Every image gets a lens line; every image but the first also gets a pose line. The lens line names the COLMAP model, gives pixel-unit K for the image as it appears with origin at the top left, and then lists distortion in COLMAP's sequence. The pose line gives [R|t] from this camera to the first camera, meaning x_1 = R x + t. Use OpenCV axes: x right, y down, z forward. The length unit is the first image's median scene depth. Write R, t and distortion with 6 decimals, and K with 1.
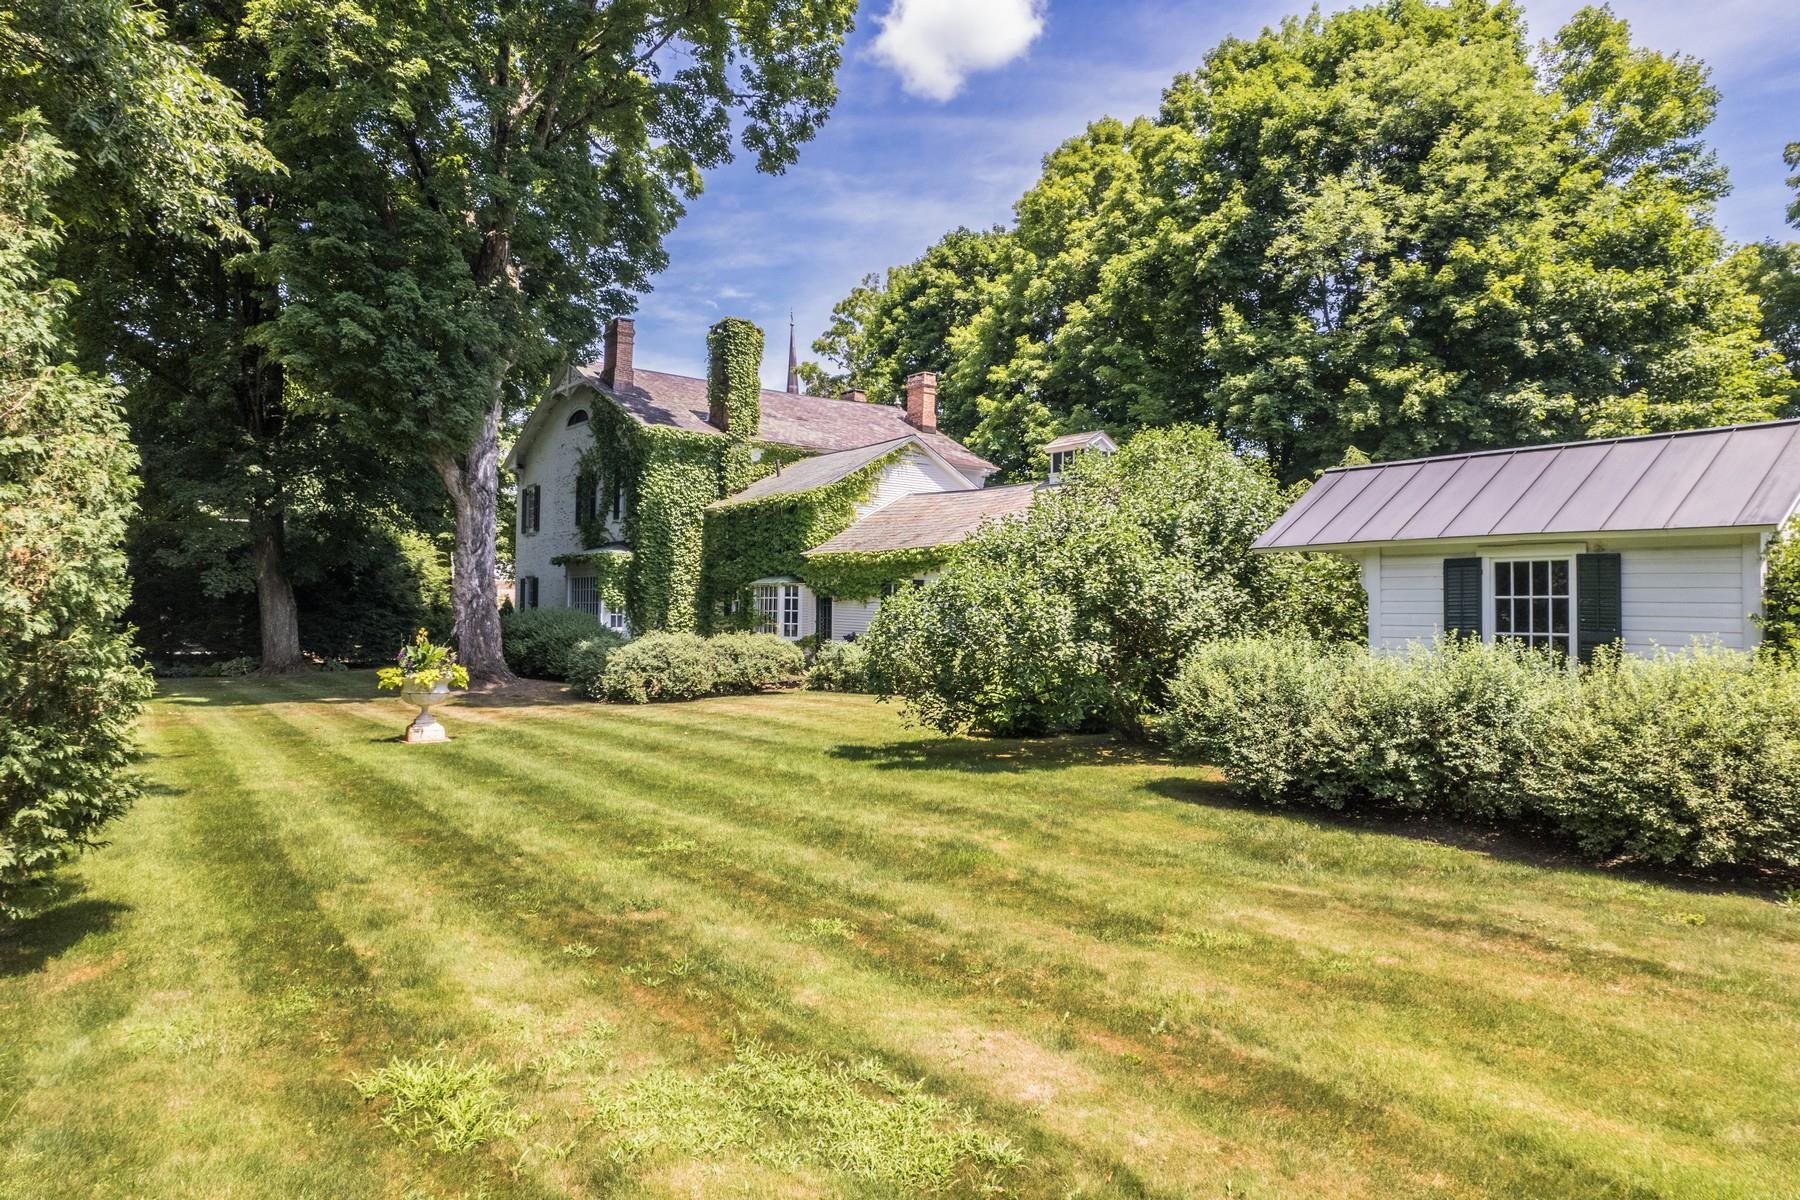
lens RADIAL K [[1156.2, 0, 900.0], [0, 1156.2, 600.0], [0, 0, 1]] dist [-0.079007, -0.000311]
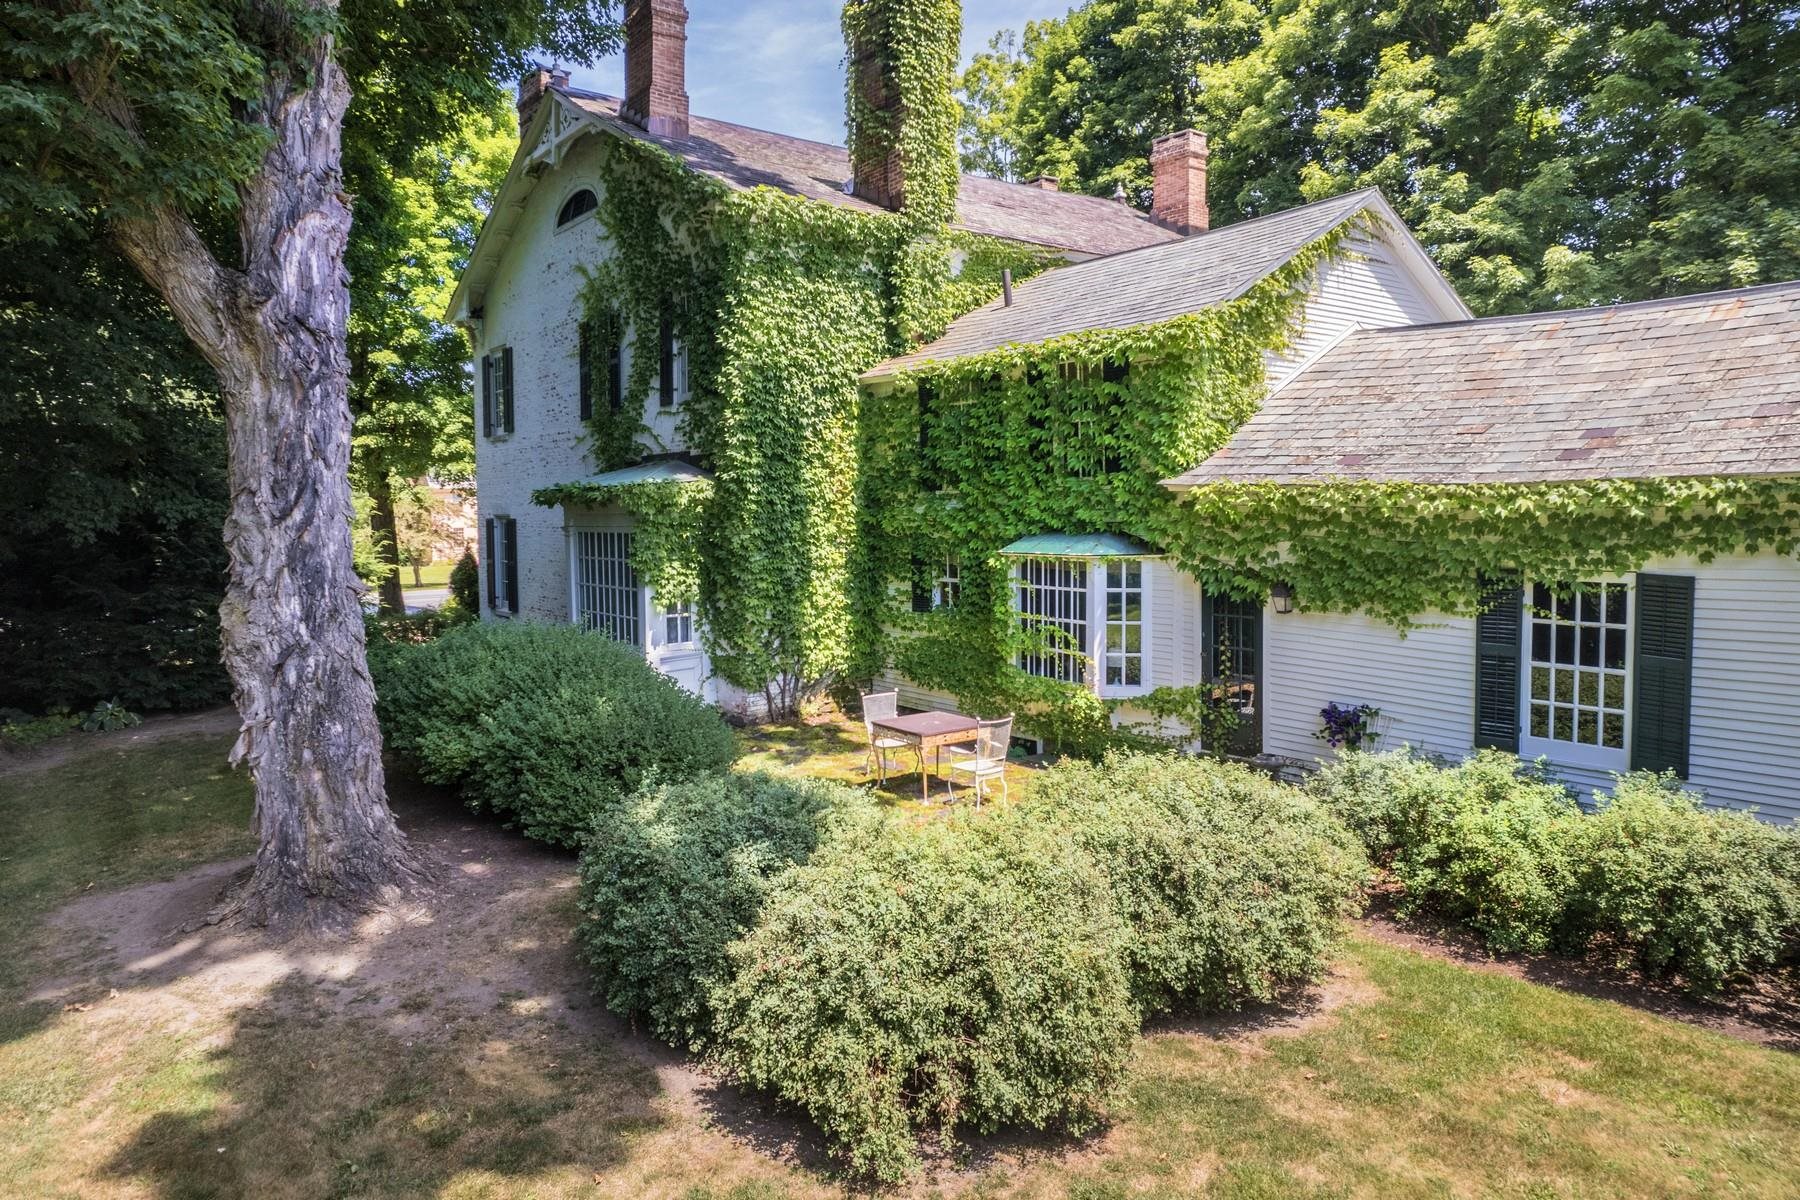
lens RADIAL K [[1246.7, 0, 896.8], [0, 1246.7, 578.2], [0, 0, 1]] dist [-0.083841, 0.104087]
pose [[0.999326, -0.022364, -0.029110, -0.142306], [0.024432, 0.997051, 0.072746, -0.035338], [0.027398, -0.073408, 0.996926, 0.500585]]
